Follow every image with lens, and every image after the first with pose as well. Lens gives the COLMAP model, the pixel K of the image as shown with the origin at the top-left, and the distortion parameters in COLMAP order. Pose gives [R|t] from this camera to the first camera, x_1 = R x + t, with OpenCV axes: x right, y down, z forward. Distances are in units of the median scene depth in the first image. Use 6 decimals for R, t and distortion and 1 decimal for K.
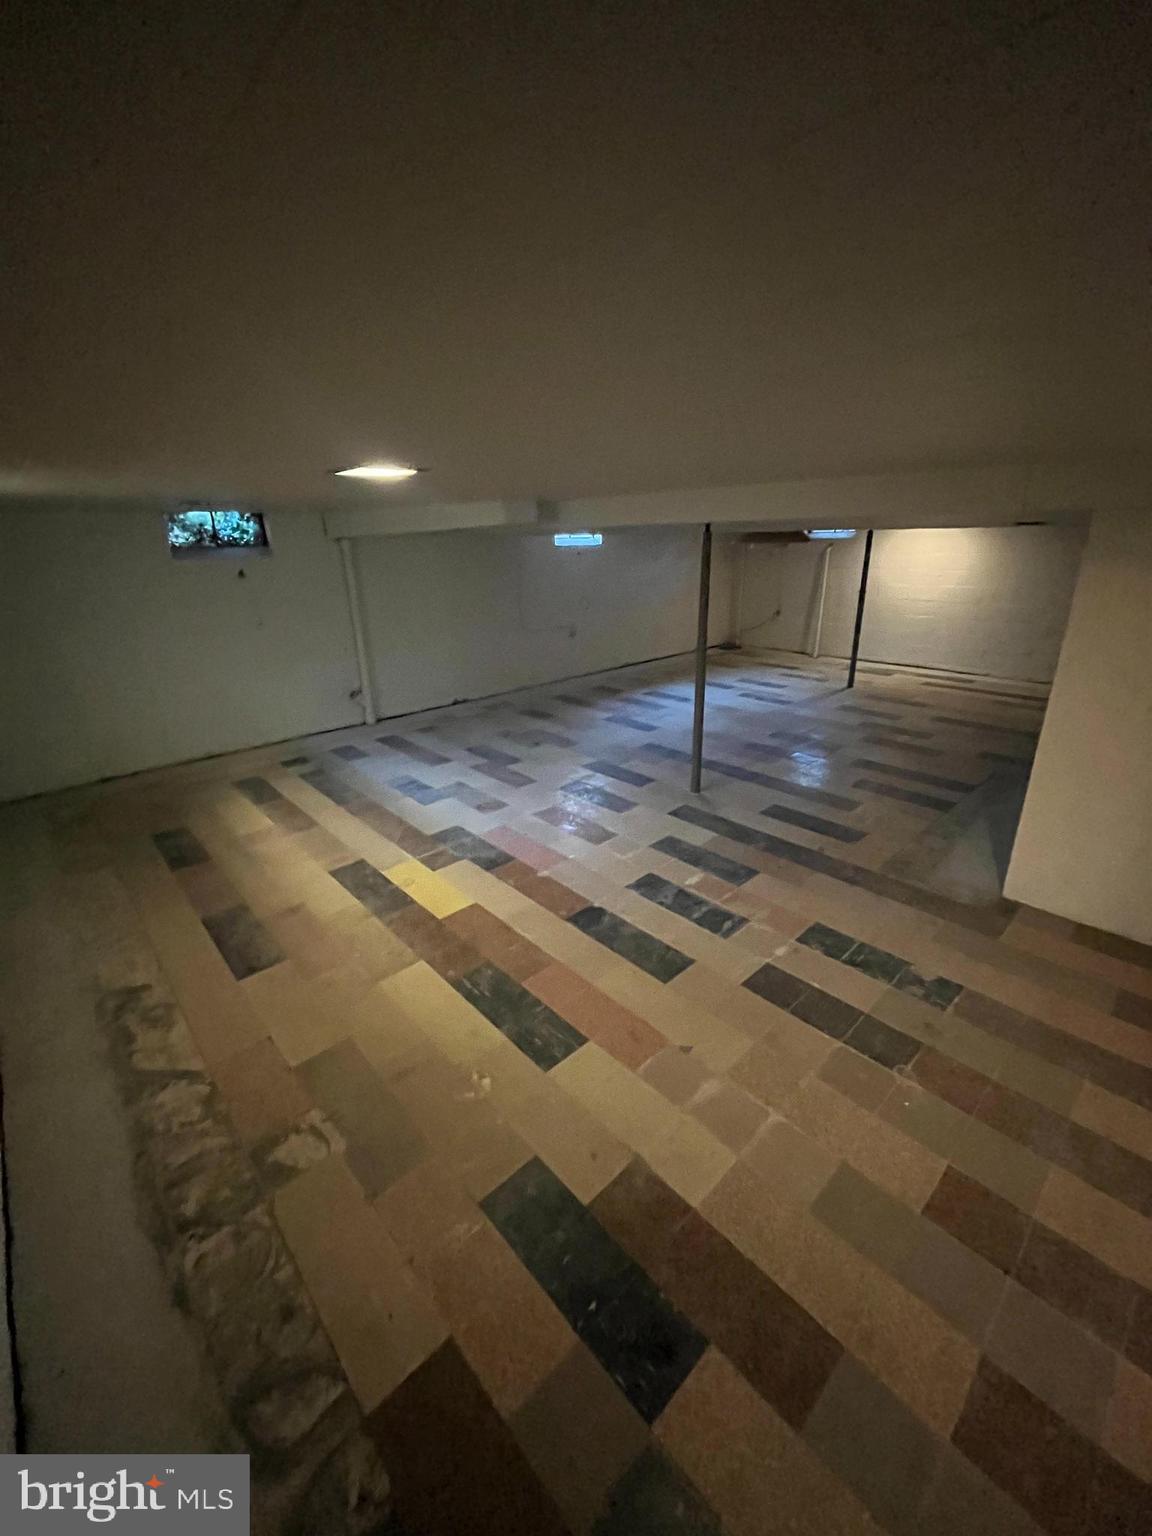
lens RADIAL K [[616.8, 0, 580.9], [0, 616.8, 770.9], [0, 0, 1]] dist [-0.004581, -0.000236]
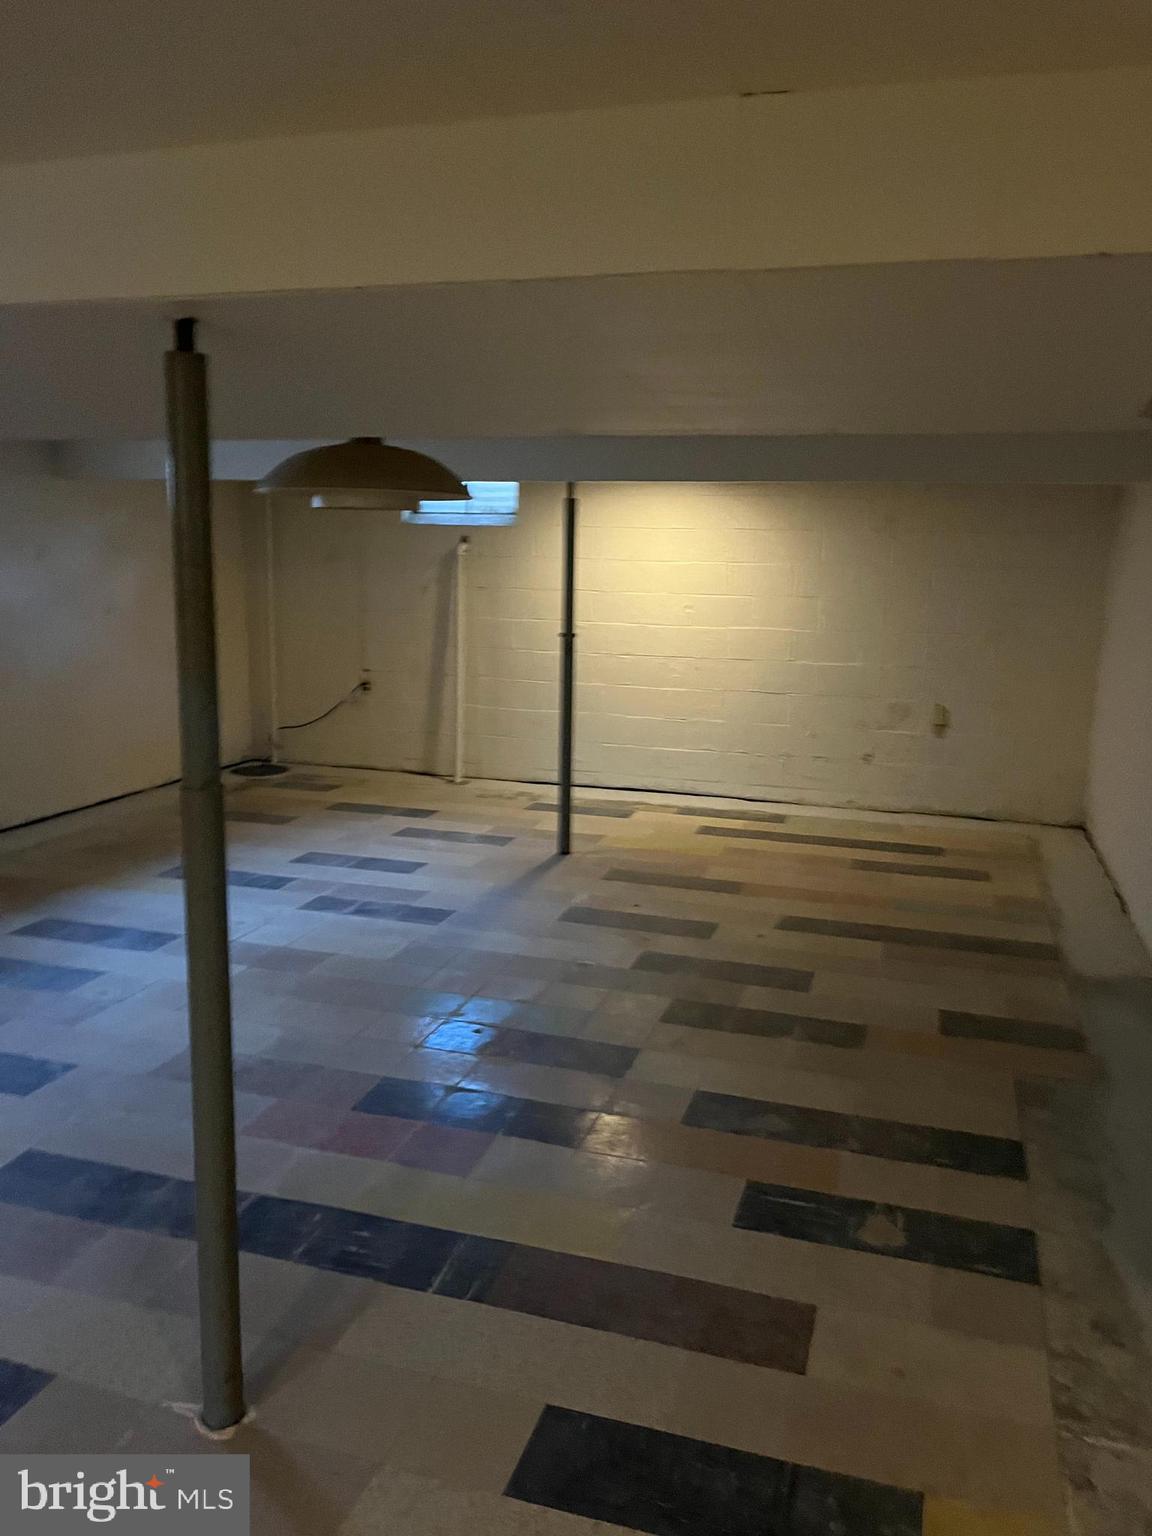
lens RADIAL K [[1159.3, 0, 580.9], [0, 1159.3, 765.0], [0, 0, 1]] dist [0.021039, -0.011289]
pose [[0.867170, -0.050199, 0.495475, 0.058403], [0.140346, 0.979216, -0.146421, -0.080090], [-0.477827, 0.196510, 0.856192, 0.312102]]
